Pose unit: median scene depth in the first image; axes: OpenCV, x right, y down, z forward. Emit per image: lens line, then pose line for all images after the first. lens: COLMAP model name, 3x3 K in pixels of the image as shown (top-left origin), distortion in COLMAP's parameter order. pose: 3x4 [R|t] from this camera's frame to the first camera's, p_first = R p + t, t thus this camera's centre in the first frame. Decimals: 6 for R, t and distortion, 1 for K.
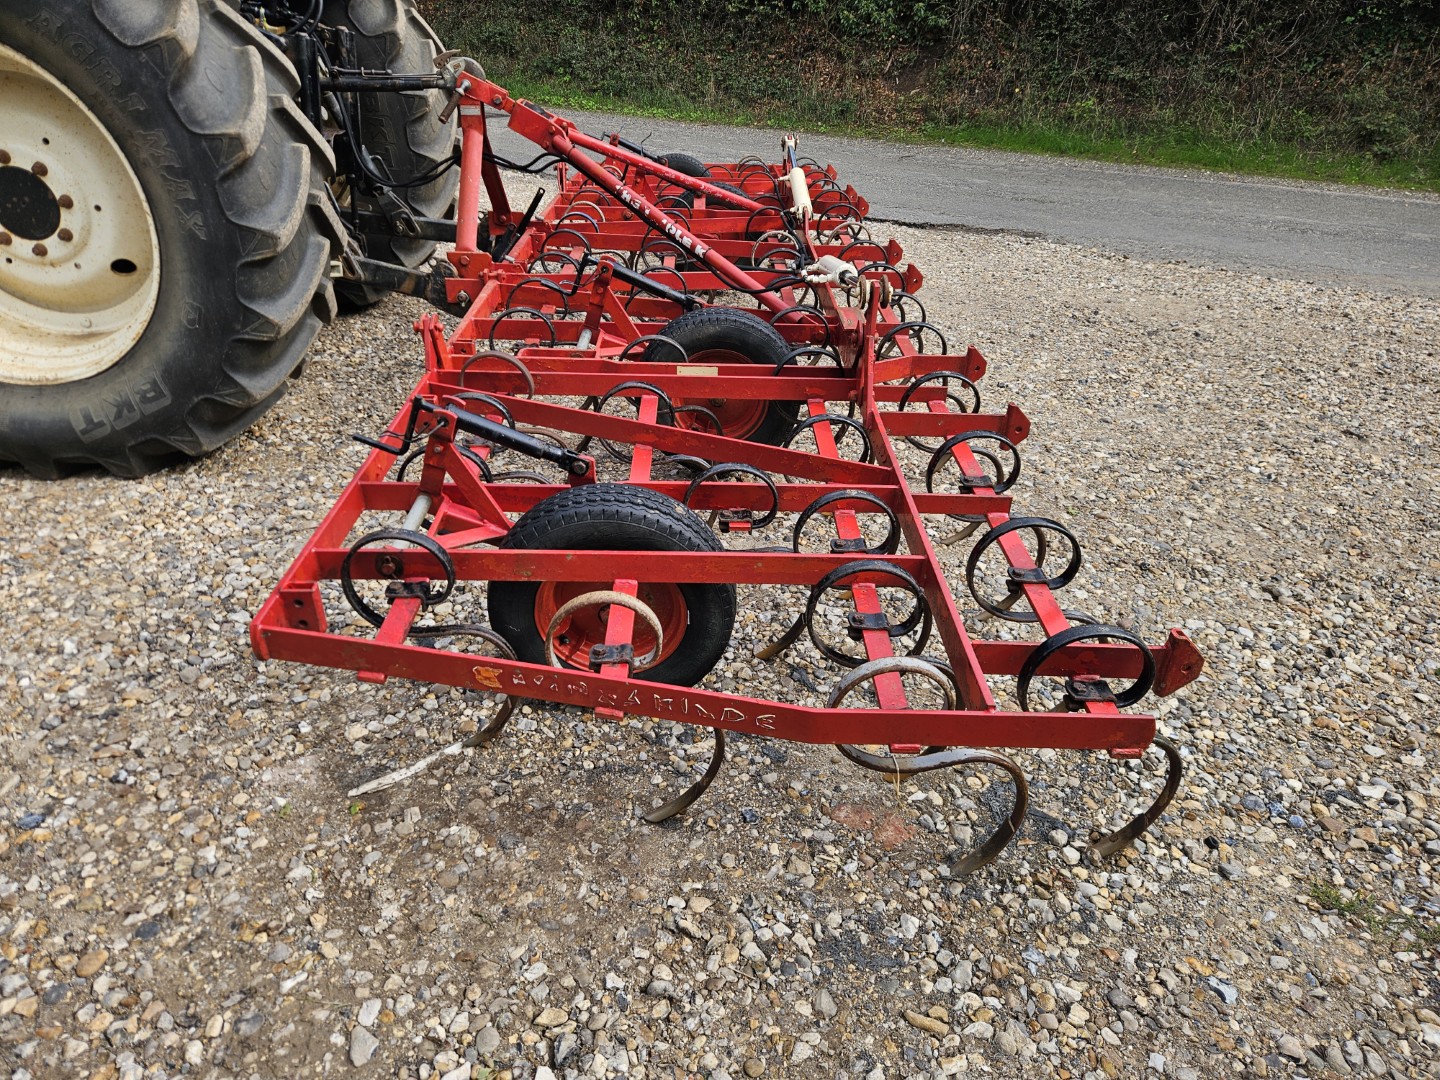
lens RADIAL K [[958.3, 0, 722.6], [0, 958.3, 544.9], [0, 0, 1]] dist [0.069004, -0.057154]
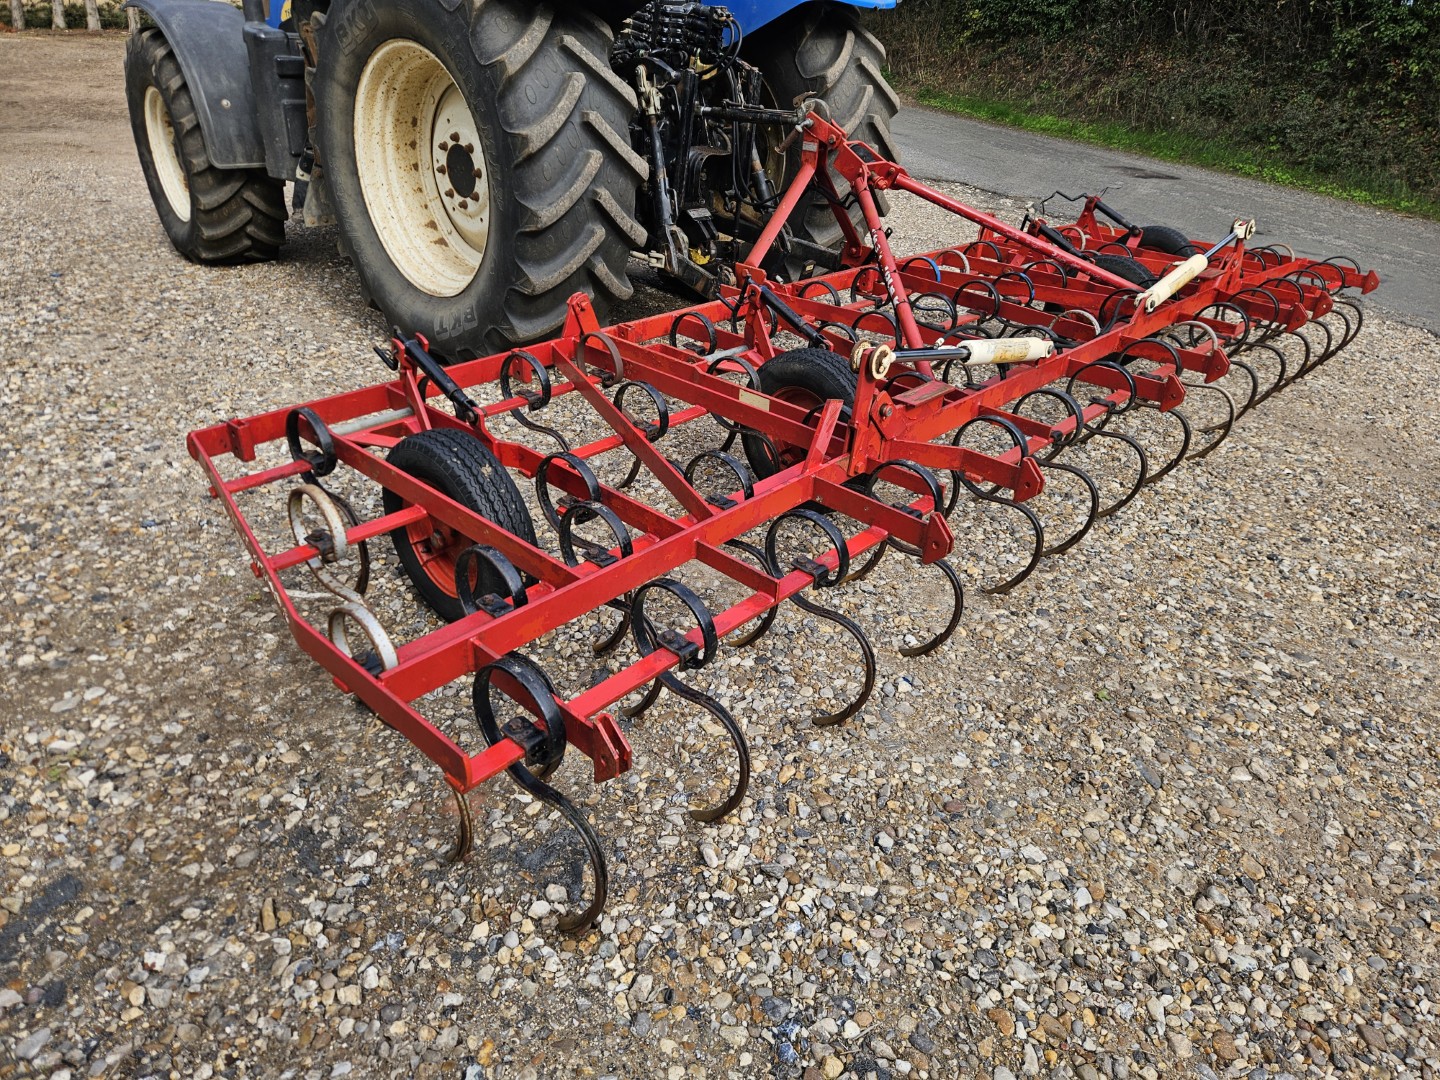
lens RADIAL K [[958.3, 0, 722.6], [0, 958.3, 544.9], [0, 0, 1]] dist [0.069004, -0.057154]
pose [[0.735410, 0.344893, -0.583285, 0.923091], [-0.371132, 0.925201, 0.079140, -0.159385], [0.566951, 0.158276, 0.808403, 0.263546]]
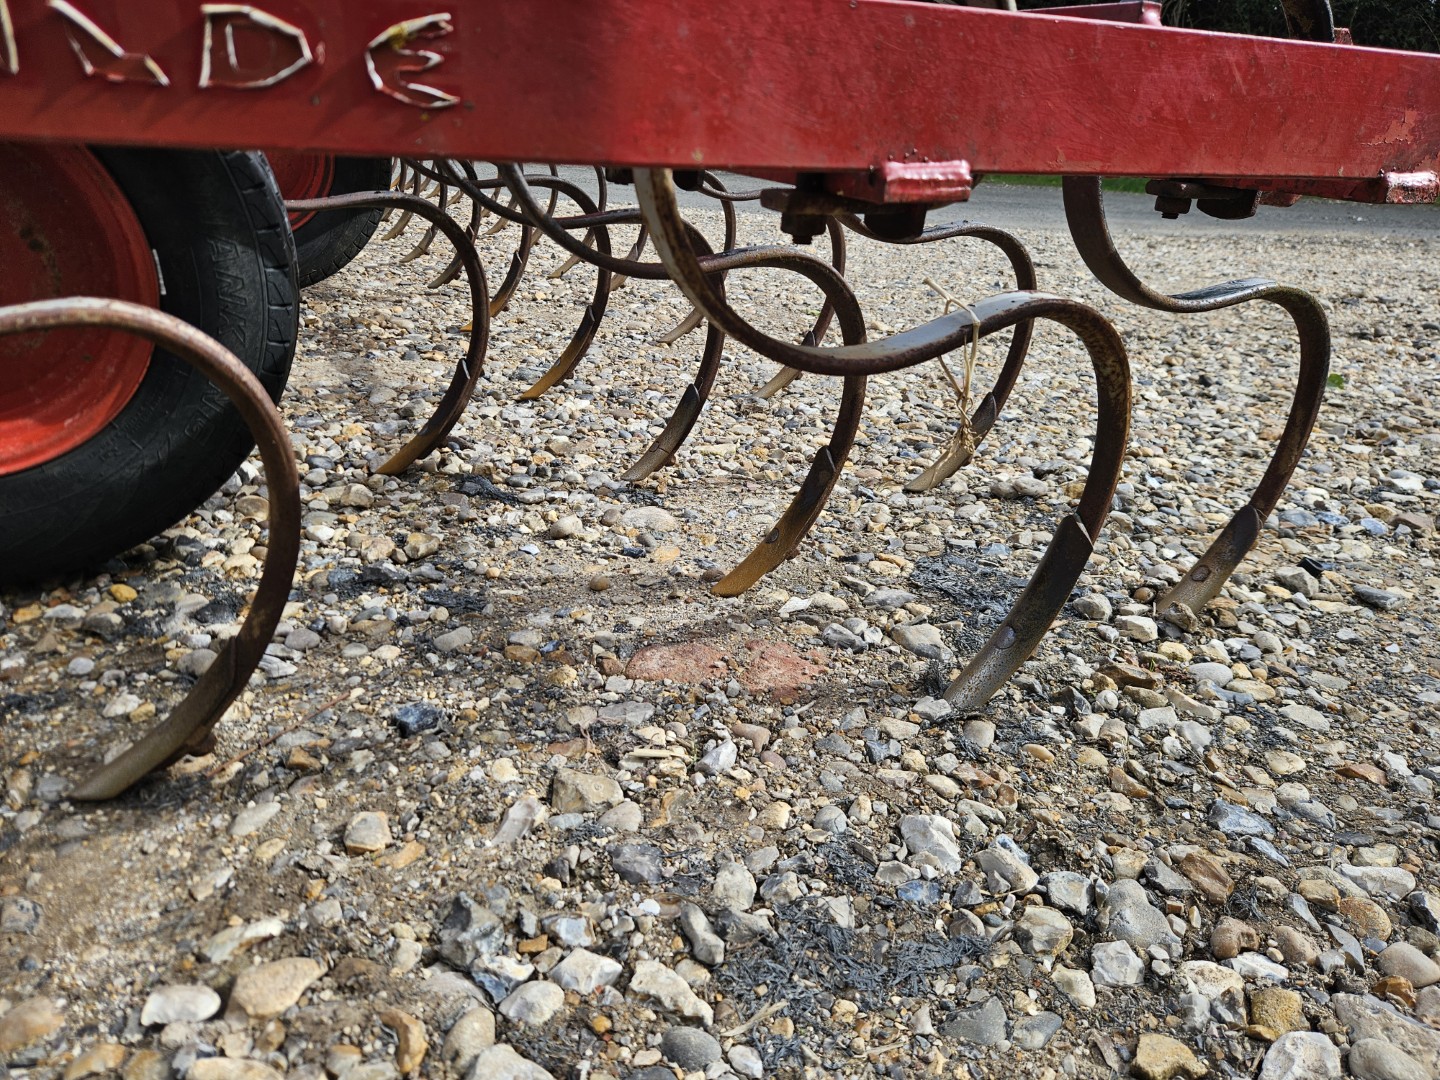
lens RADIAL K [[958.3, 0, 722.6], [0, 958.3, 544.9], [0, 0, 1]] dist [0.069004, -0.057154]
pose [[0.913650, -0.153905, 0.376240, 0.006655], [0.187664, 0.980718, -0.054544, 0.267062], [-0.360591, 0.120441, 0.924915, 0.631427]]
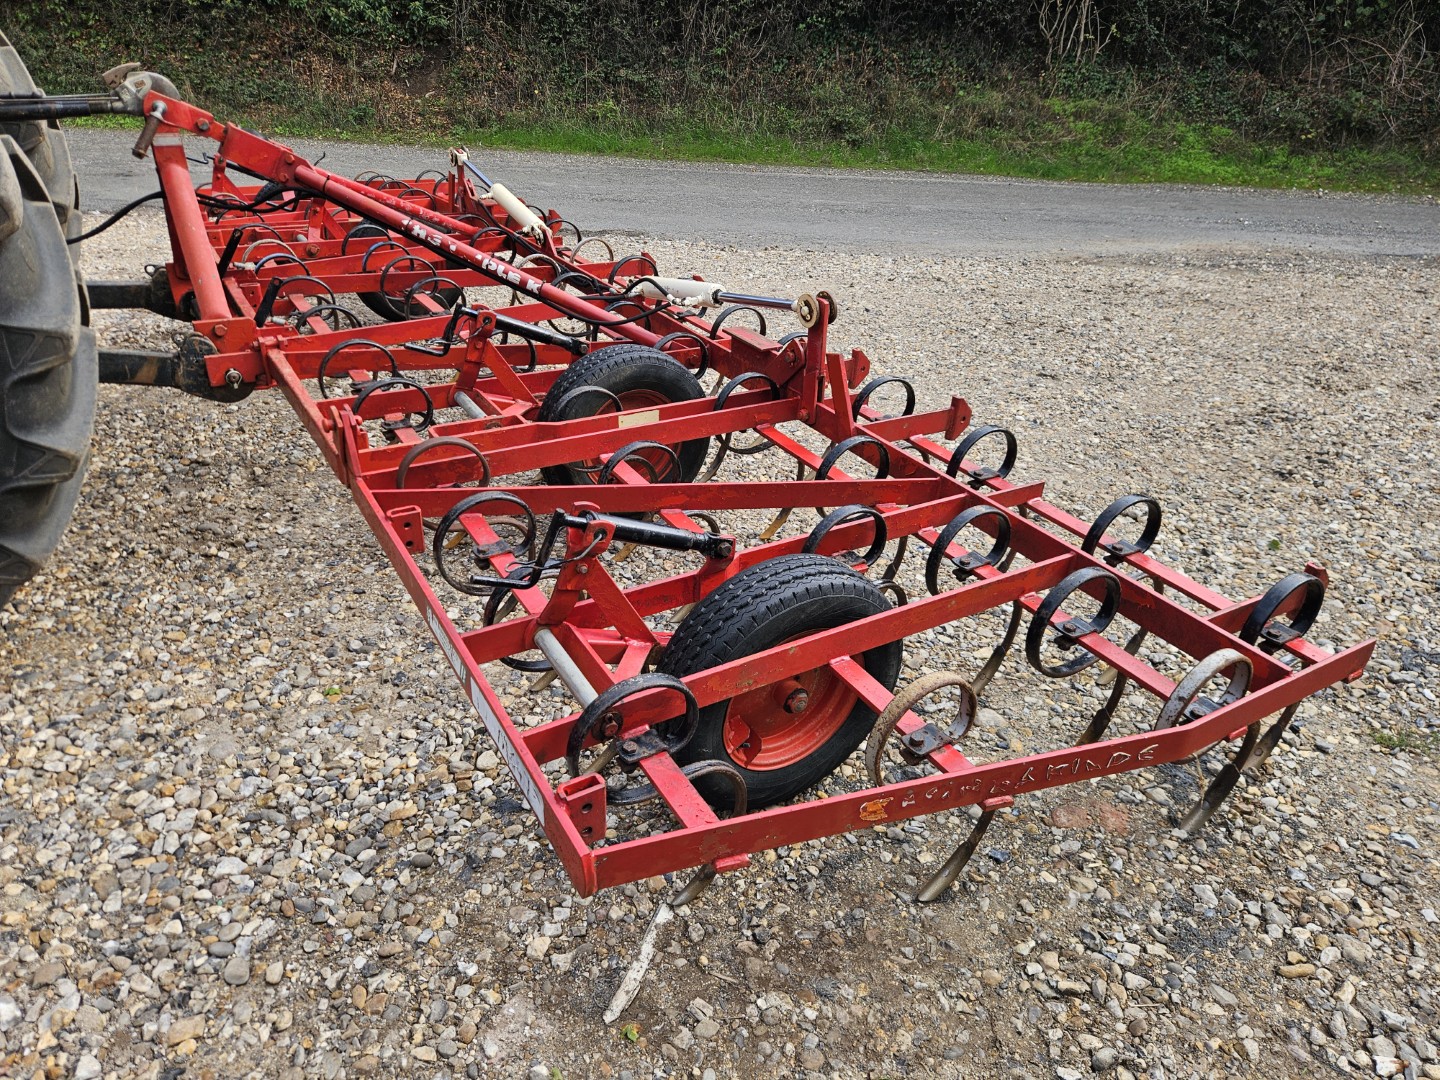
lens RADIAL K [[958.3, 0, 722.6], [0, 958.3, 544.9], [0, 0, 1]] dist [0.069004, -0.057154]
pose [[0.860971, -0.234731, 0.451254, -0.597743], [0.233908, 0.970495, 0.058542, -0.149202], [-0.451681, 0.055149, 0.890473, 0.246033]]
